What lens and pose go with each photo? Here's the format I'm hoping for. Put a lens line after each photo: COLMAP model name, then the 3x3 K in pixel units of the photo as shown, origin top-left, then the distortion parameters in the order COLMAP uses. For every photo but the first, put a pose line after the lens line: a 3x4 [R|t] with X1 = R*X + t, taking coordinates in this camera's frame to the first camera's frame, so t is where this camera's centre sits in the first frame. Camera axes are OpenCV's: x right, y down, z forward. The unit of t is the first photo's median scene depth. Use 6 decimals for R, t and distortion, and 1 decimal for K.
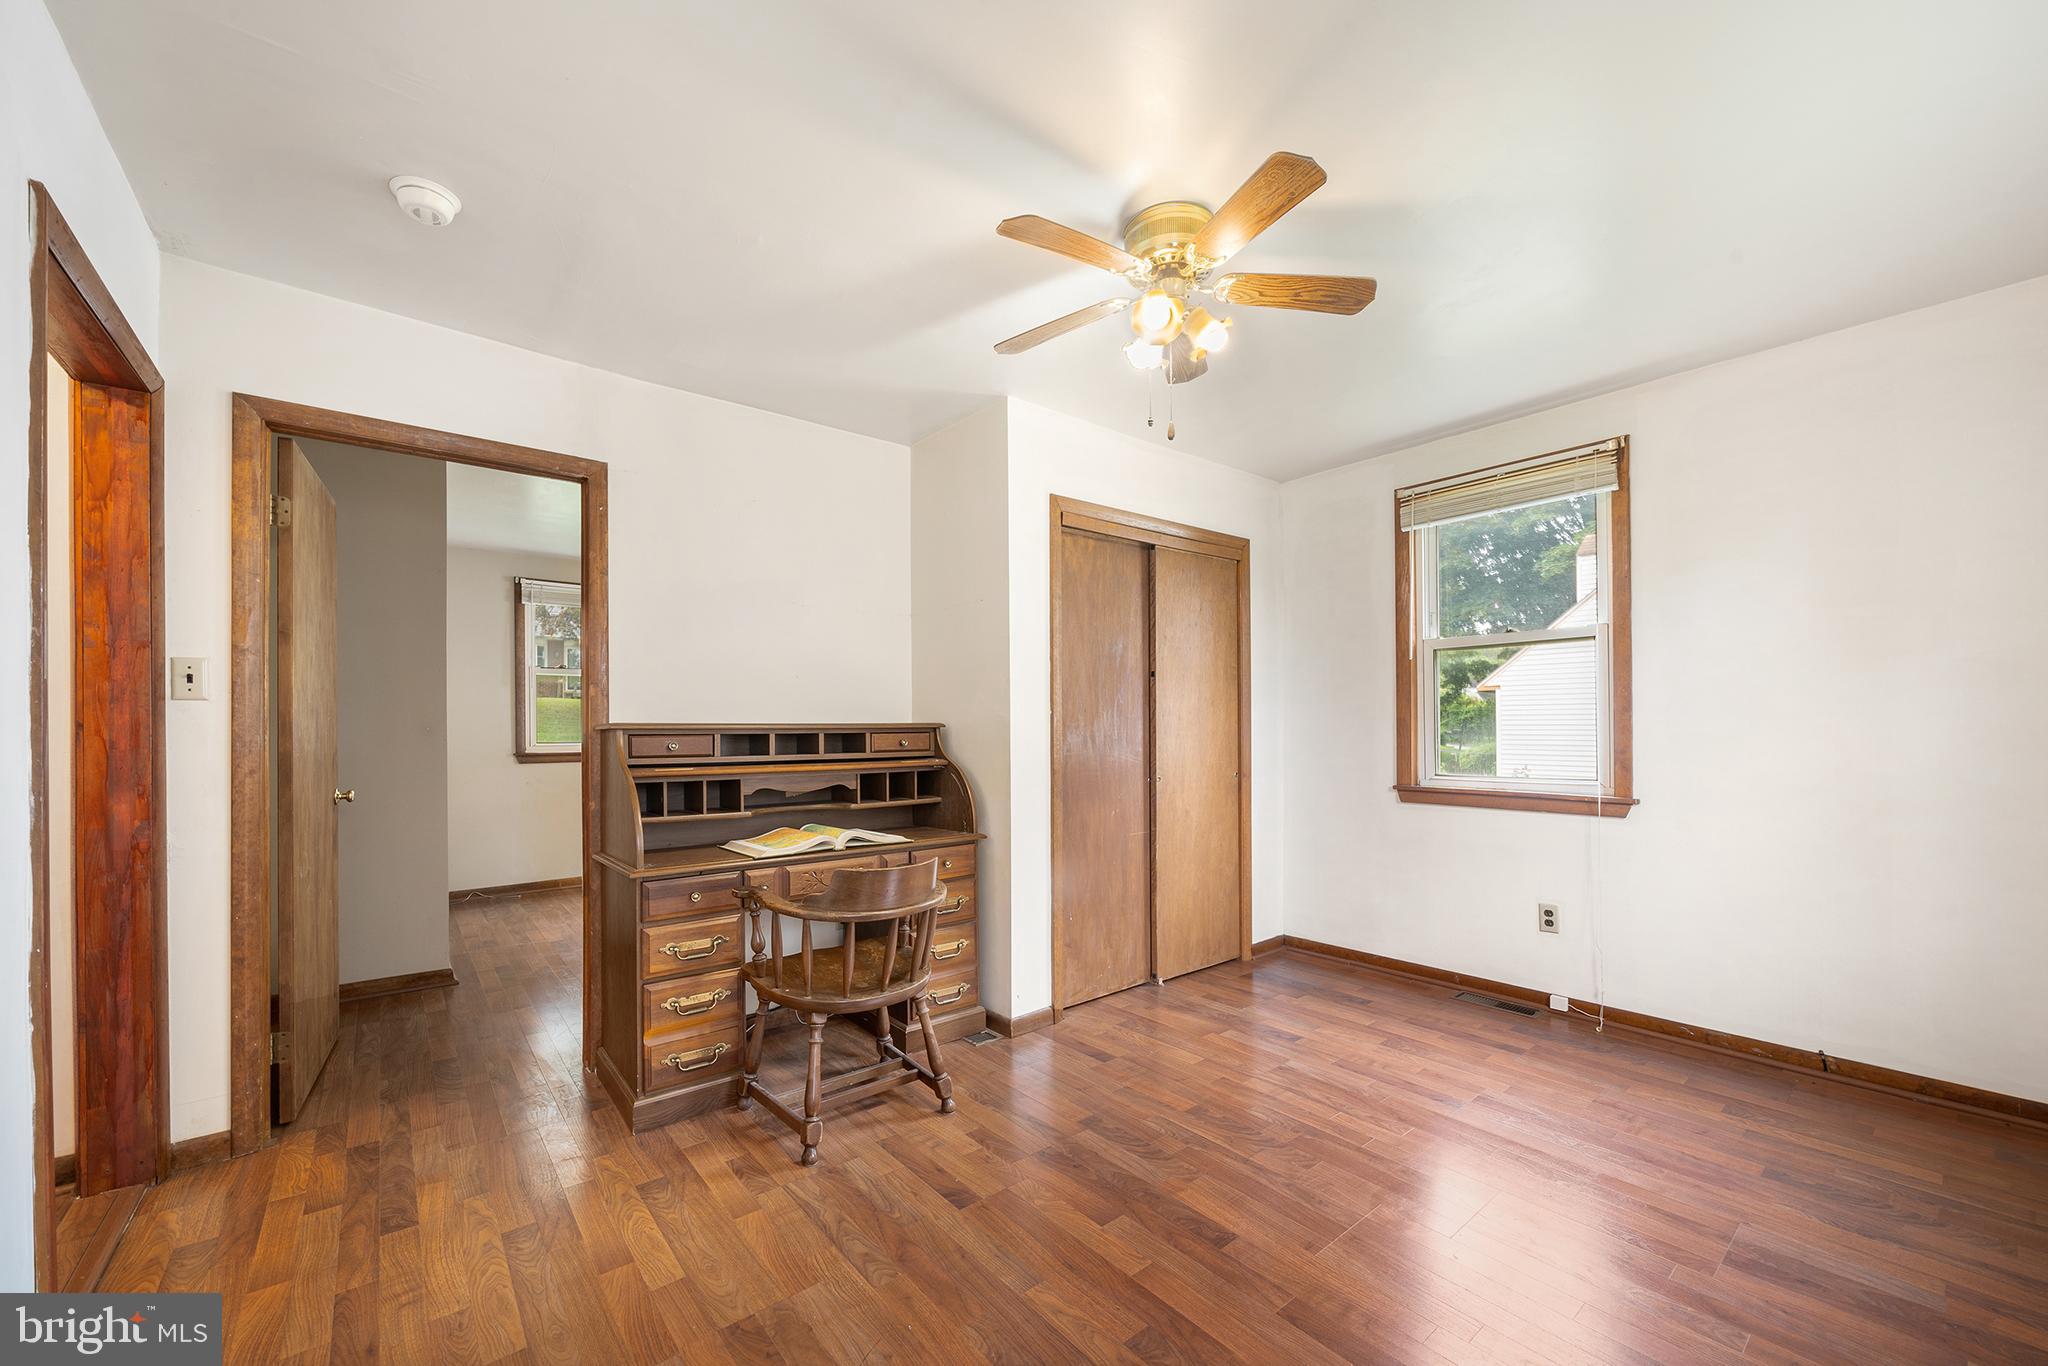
lens RADIAL K [[785.7, 0, 1011.6], [0, 785.7, 724.6], [0, 0, 1]] dist [-0.001339, -0.000084]
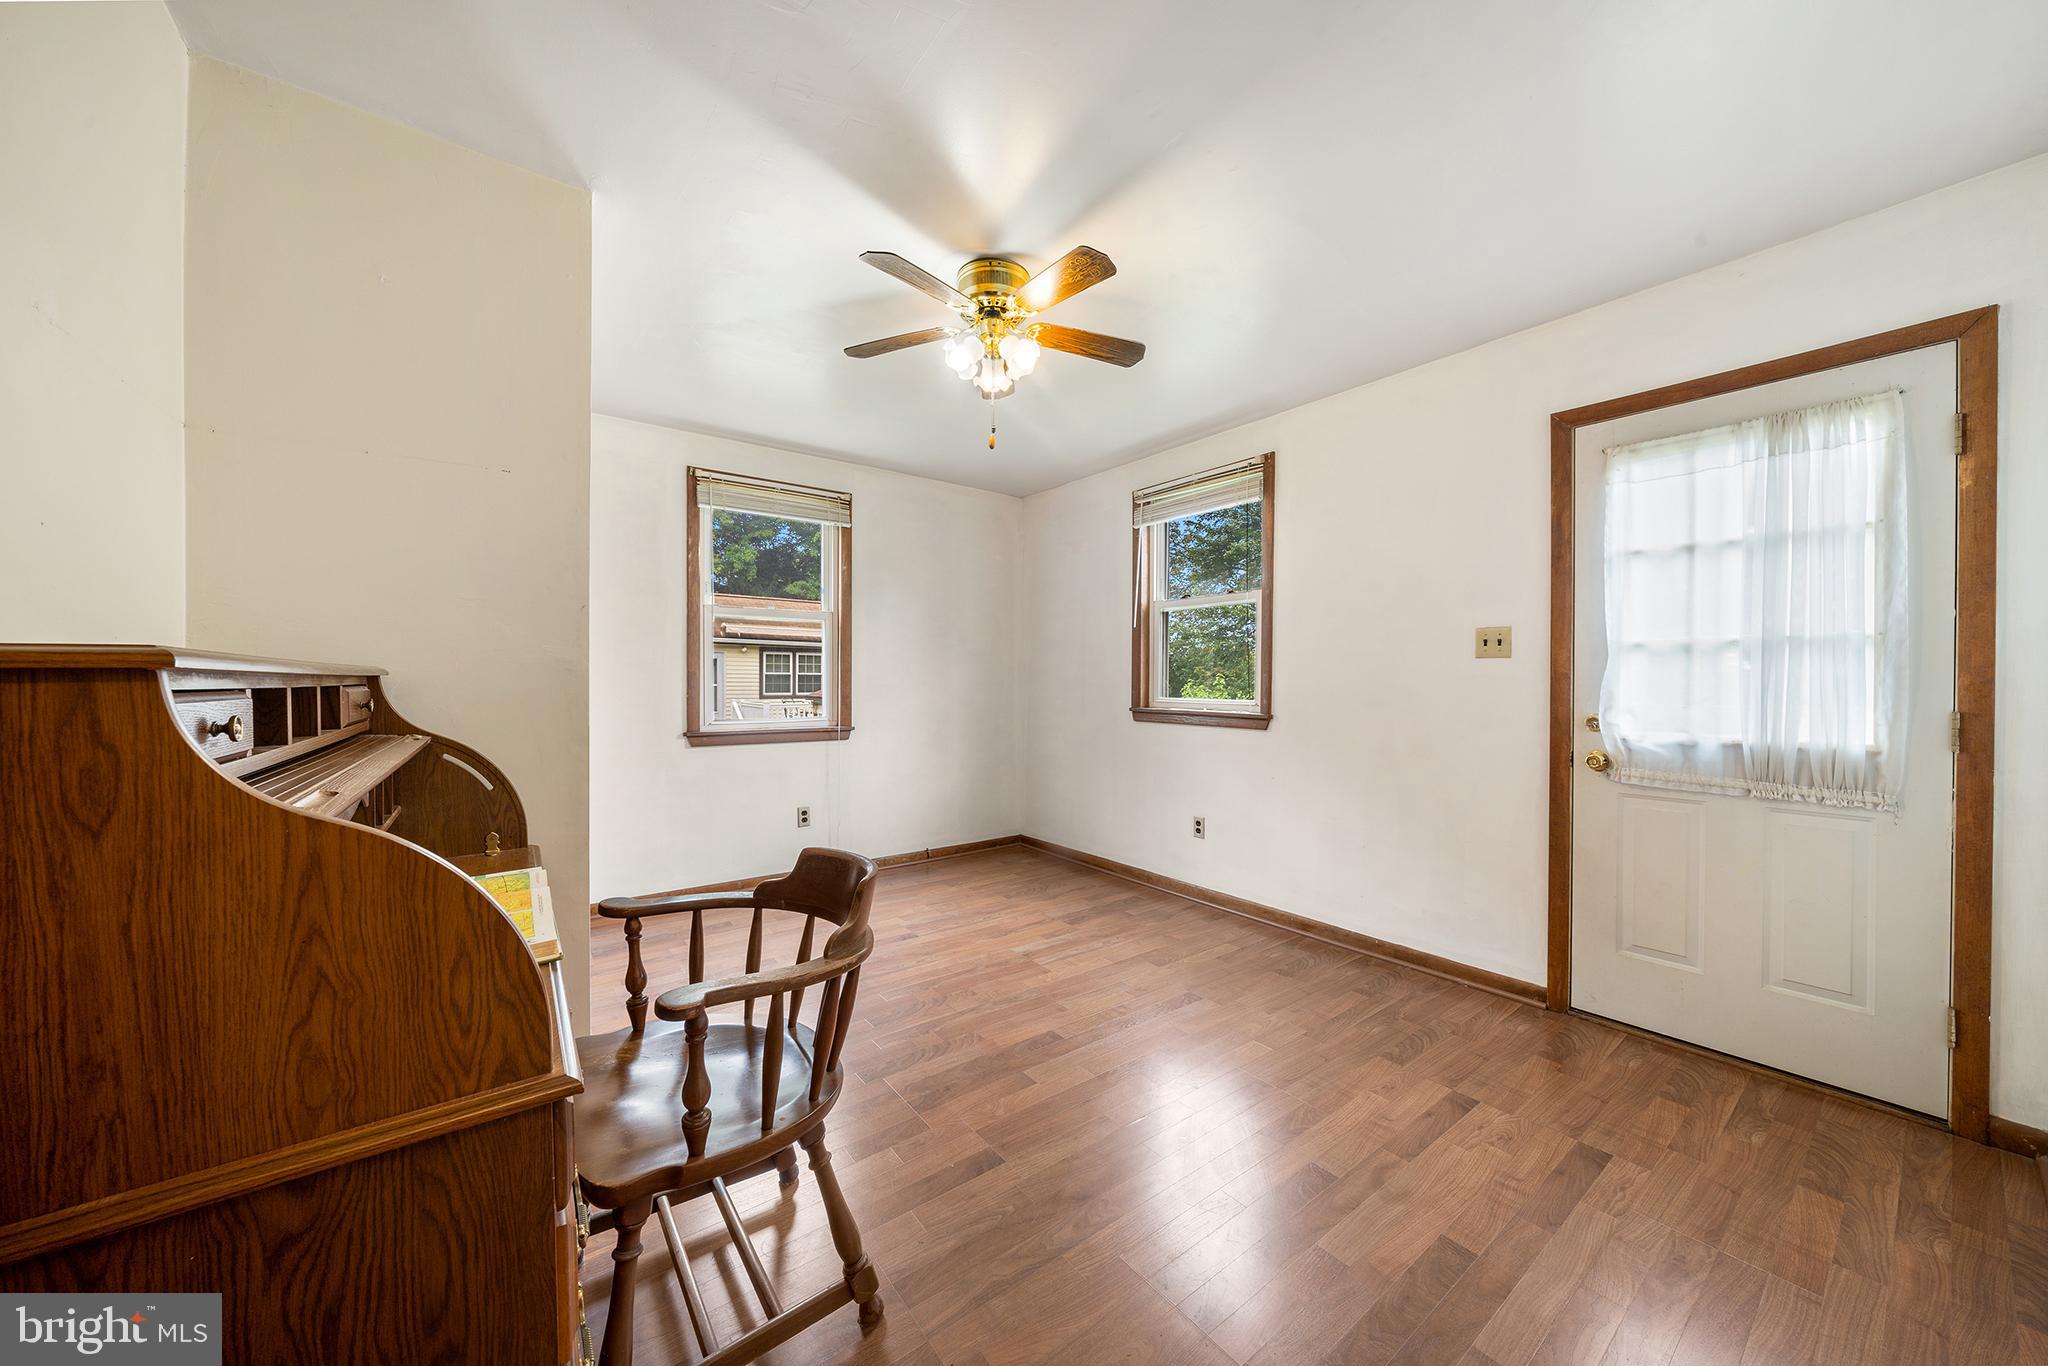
lens RADIAL K [[708.1, 0, 1027.1], [0, 708.1, 684.3], [0, 0, 1]] dist [-0.007134, -0.000226]
pose [[0.030715, 0.000253, 0.999528, -0.765734], [-0.007363, 0.999973, -0.000027, 0.008740], [-0.999501, -0.007358, 0.030716, 0.756660]]
